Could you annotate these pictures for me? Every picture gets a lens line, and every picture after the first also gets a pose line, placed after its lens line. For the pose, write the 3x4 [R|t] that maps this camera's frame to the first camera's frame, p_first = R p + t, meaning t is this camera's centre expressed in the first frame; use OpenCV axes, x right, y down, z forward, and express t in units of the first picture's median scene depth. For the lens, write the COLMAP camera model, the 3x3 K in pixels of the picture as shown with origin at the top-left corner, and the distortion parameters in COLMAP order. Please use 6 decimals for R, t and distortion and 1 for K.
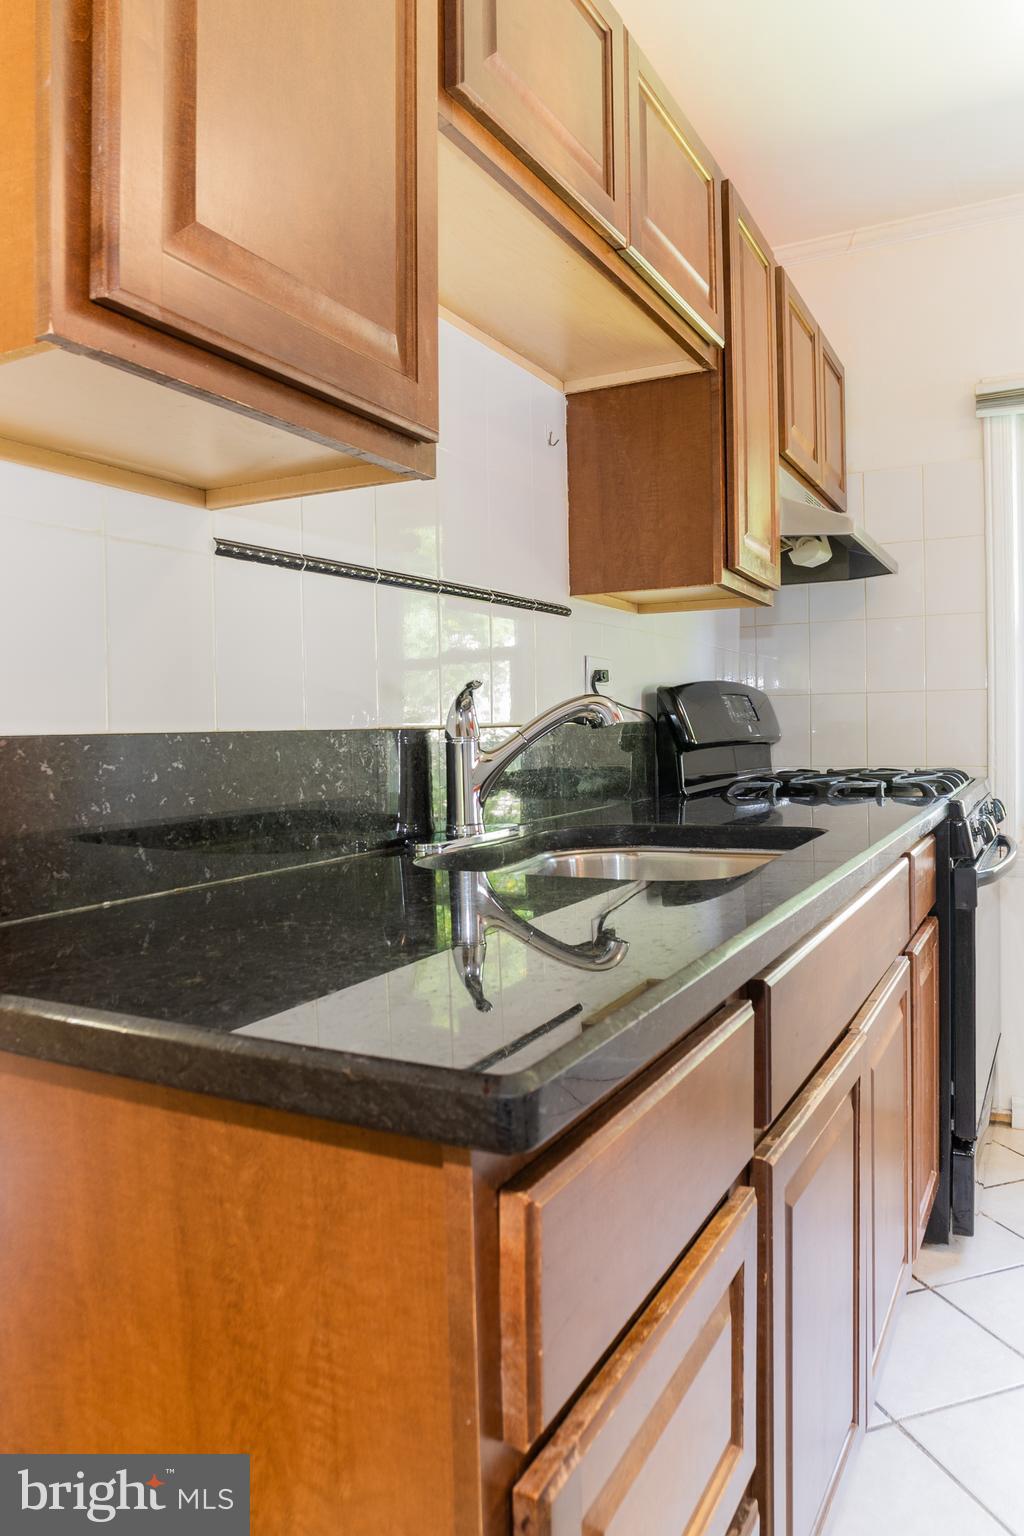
lens RADIAL K [[1046.4, 0, 512.0], [0, 1046.4, 768.0], [0, 0, 1]] dist [-0.066906, 0.003449]
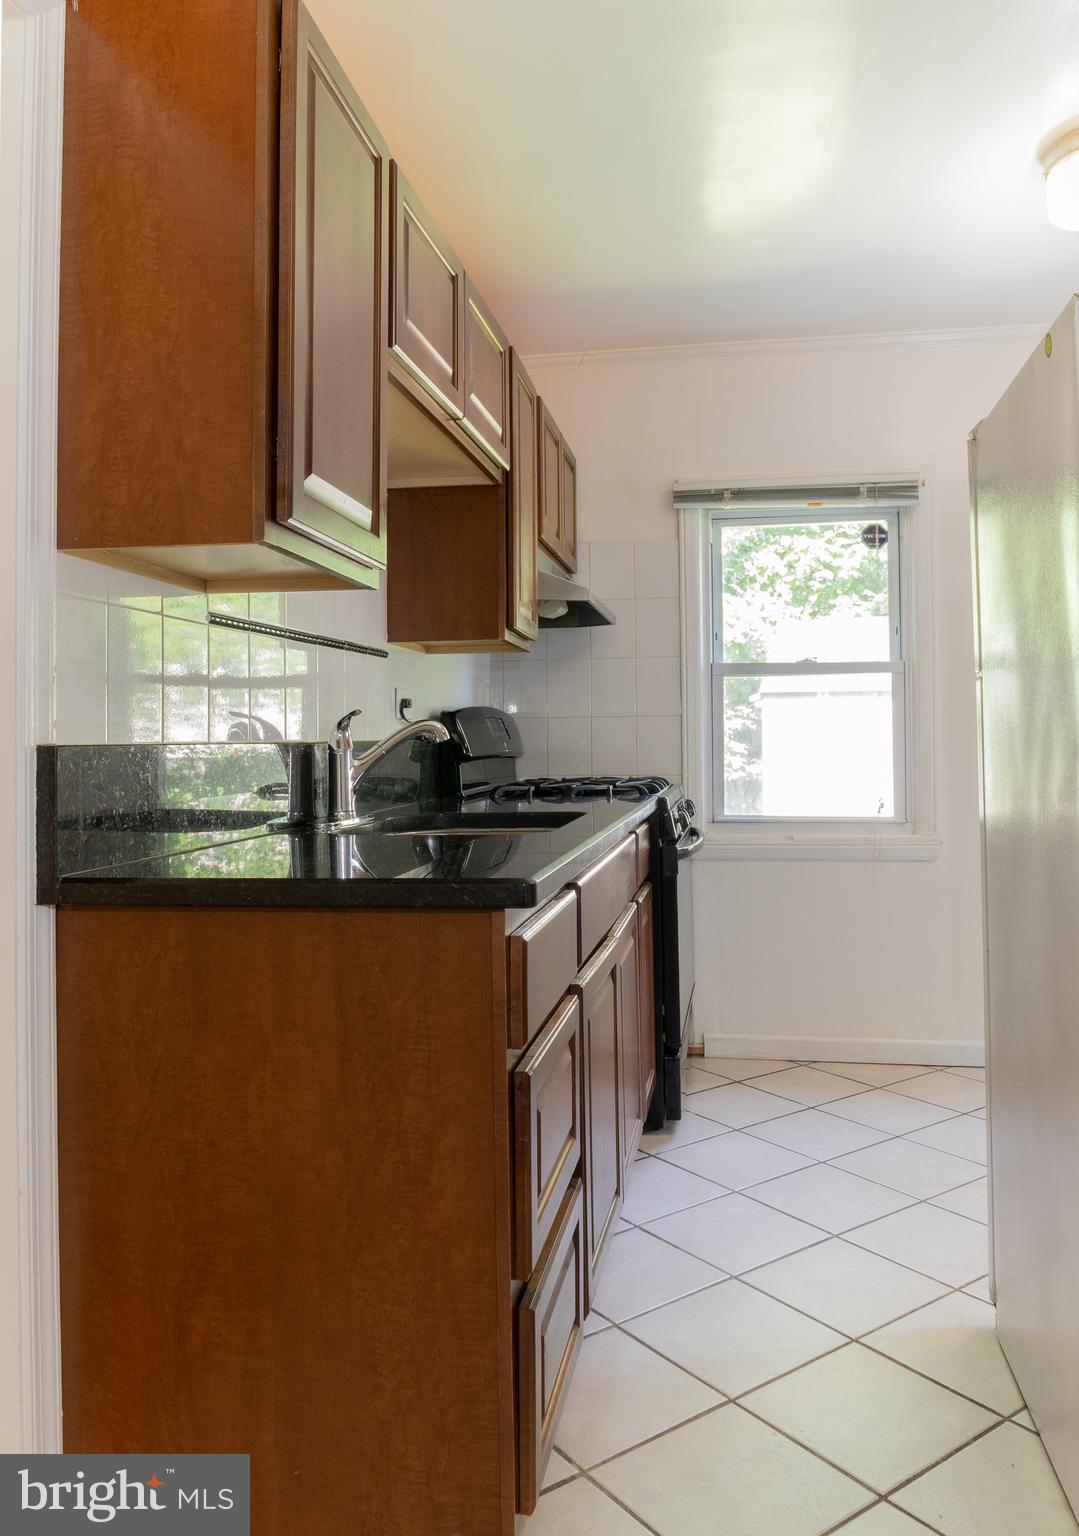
lens RADIAL K [[1121.4, 0, 547.6], [0, 1121.4, 728.2], [0, 0, 1]] dist [-0.033955, 0.001439]
pose [[0.949378, 0.013542, 0.313843, -0.188948], [0.002855, 0.998657, -0.051727, 0.015599], [-0.314122, 0.050005, 0.948065, -0.379825]]
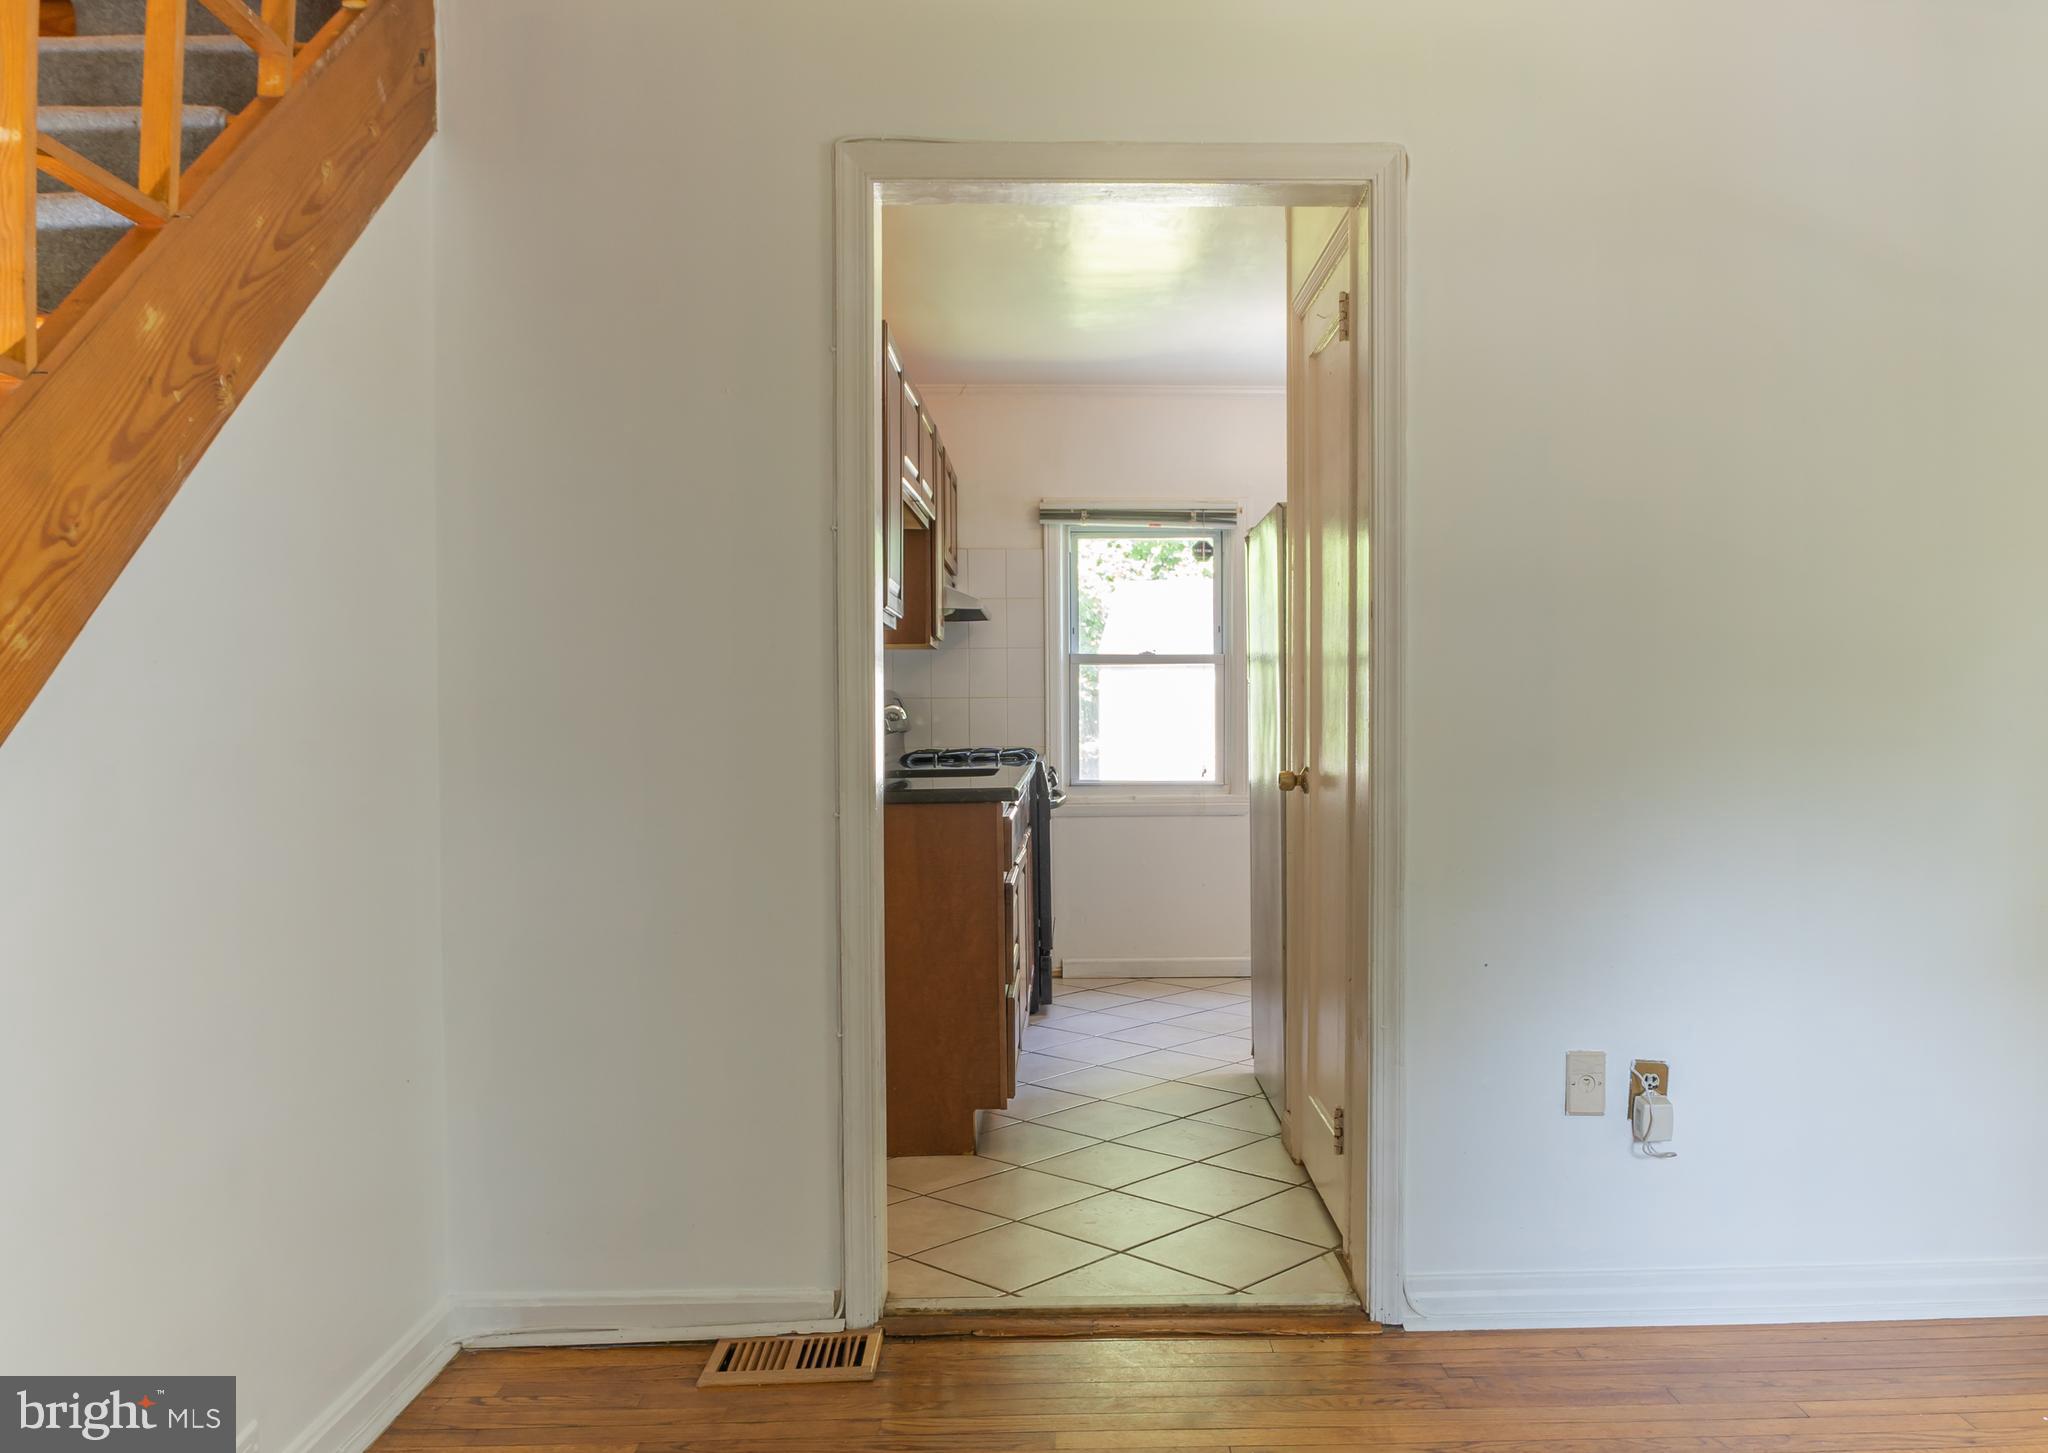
lens RADIAL K [[1558.8, 0, 1145.1], [0, 1558.8, 743.6], [0, 0, 1]] dist [0.003042, 0.002870]
pose [[0.855129, 0.004679, 0.518393, -0.835600], [0.005992, 0.999803, -0.018907, 0.051460], [-0.518380, 0.019274, 0.854933, -1.448936]]
